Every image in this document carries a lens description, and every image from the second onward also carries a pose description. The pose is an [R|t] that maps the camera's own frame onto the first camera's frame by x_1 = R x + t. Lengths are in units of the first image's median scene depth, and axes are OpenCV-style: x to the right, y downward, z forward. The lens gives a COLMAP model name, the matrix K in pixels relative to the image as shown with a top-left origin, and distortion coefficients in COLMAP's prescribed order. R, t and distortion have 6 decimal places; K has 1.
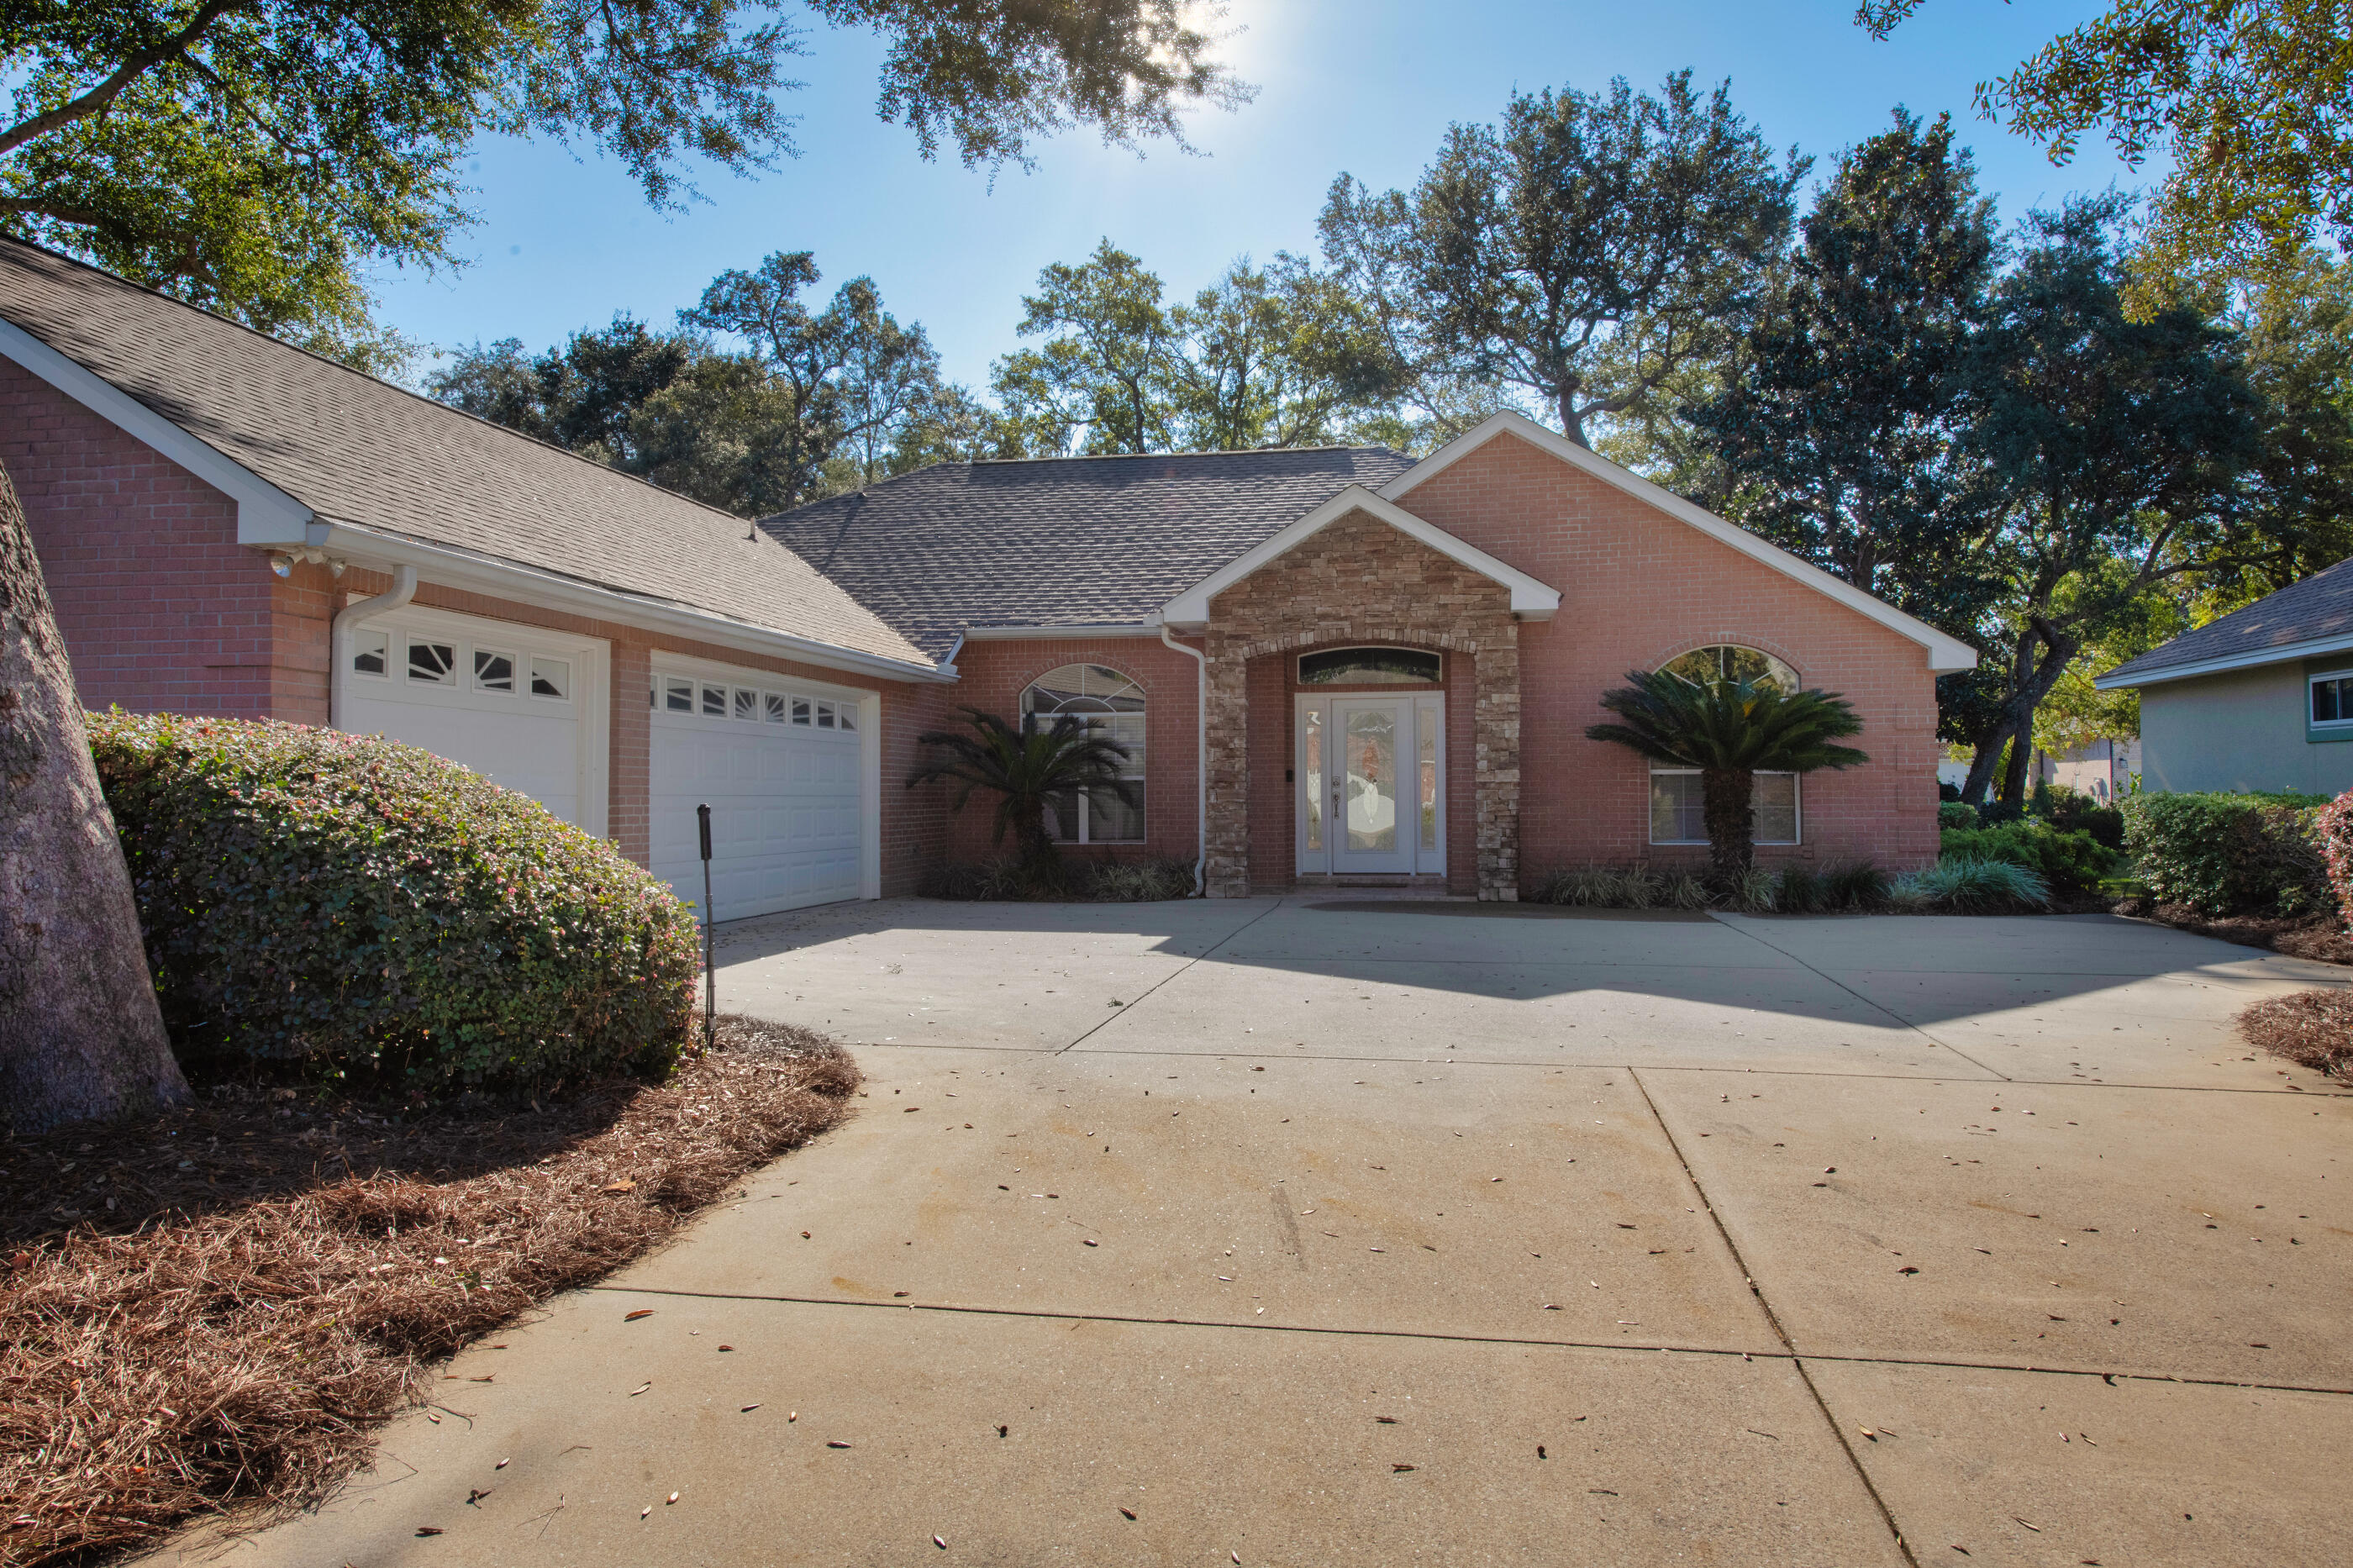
lens RADIAL K [[1542.6, 0, 1246.1], [0, 1542.6, 766.0], [0, 0, 1]] dist [0.019448, -0.028819]
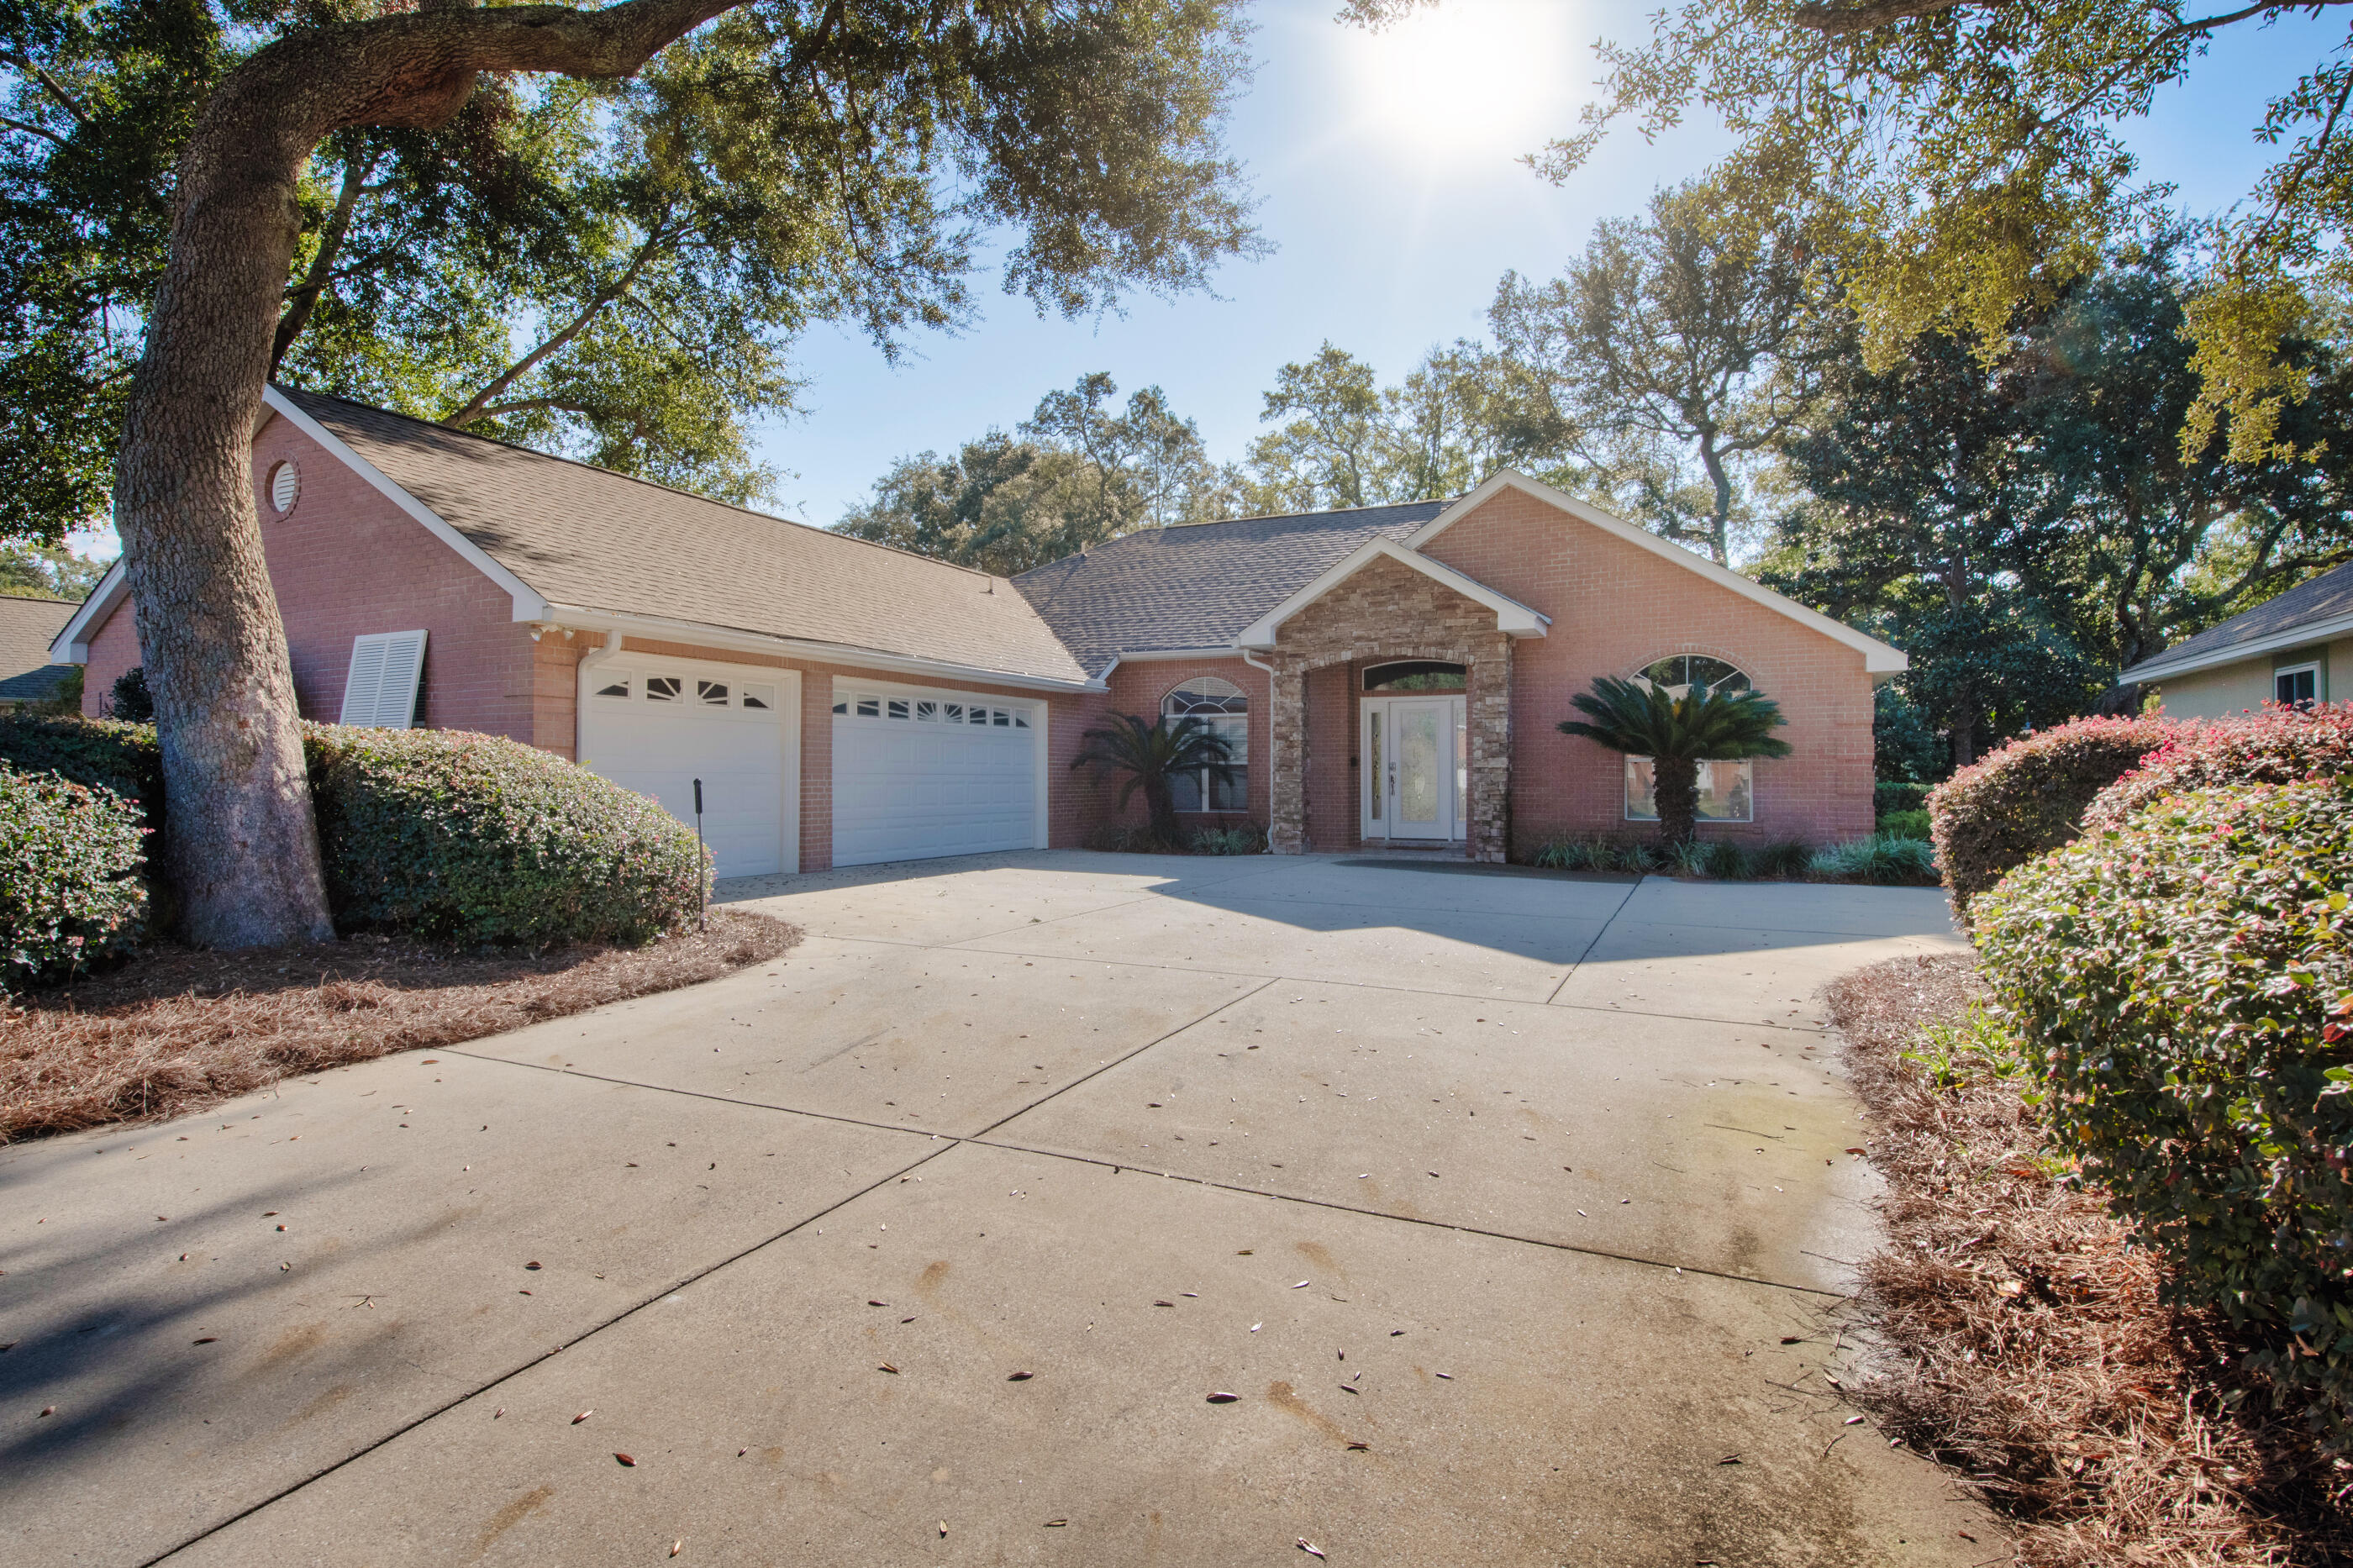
lens RADIAL K [[1217.9, 0, 1176.5], [0, 1217.9, 784.0], [0, 0, 1]] dist [-0.001740, 0.000154]
pose [[0.957261, 0.009183, -0.289078, 0.191694], [-0.001538, 0.999643, 0.026664, -0.002167], [0.289220, -0.025080, 0.956934, -0.021833]]
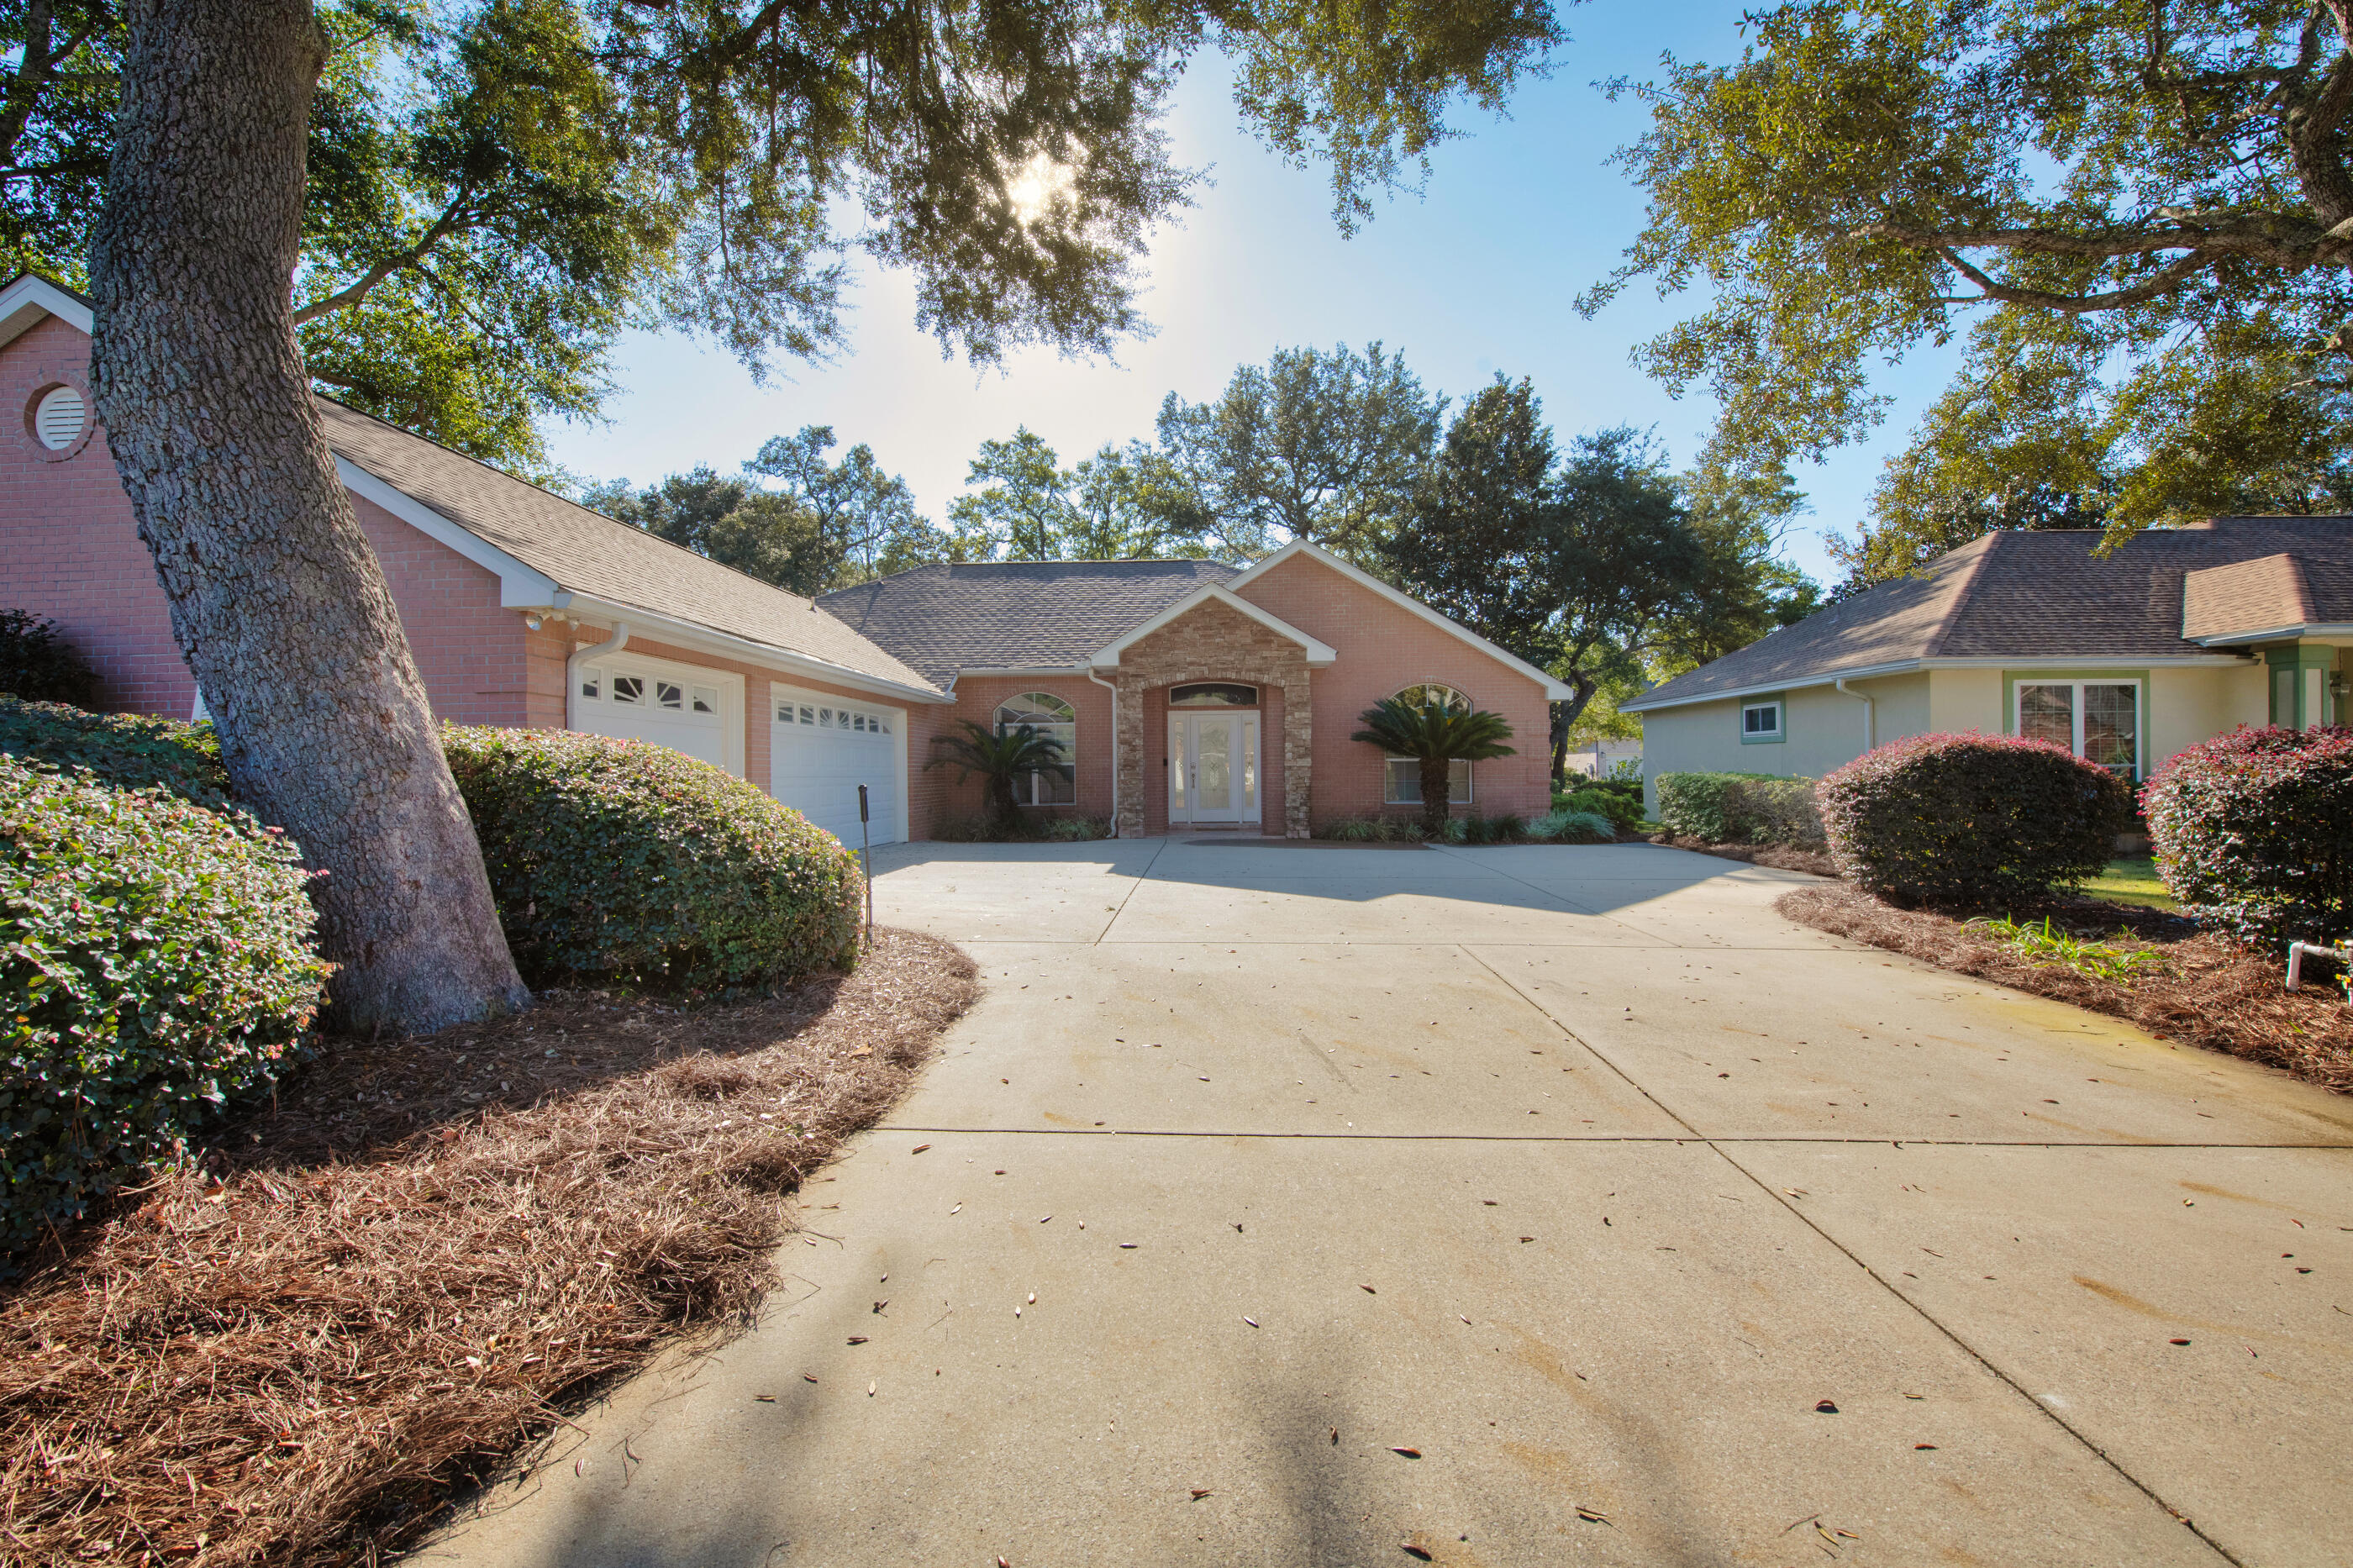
lens RADIAL K [[923.1, 0, 1208.9], [0, 923.1, 795.7], [0, 0, 1]] dist [-0.013167, -0.000016]
pose [[0.991527, -0.005622, 0.129779, -0.055677], [-0.000084, 0.999035, 0.043918, -0.001762], [-0.129900, -0.043557, 0.990570, 0.033099]]
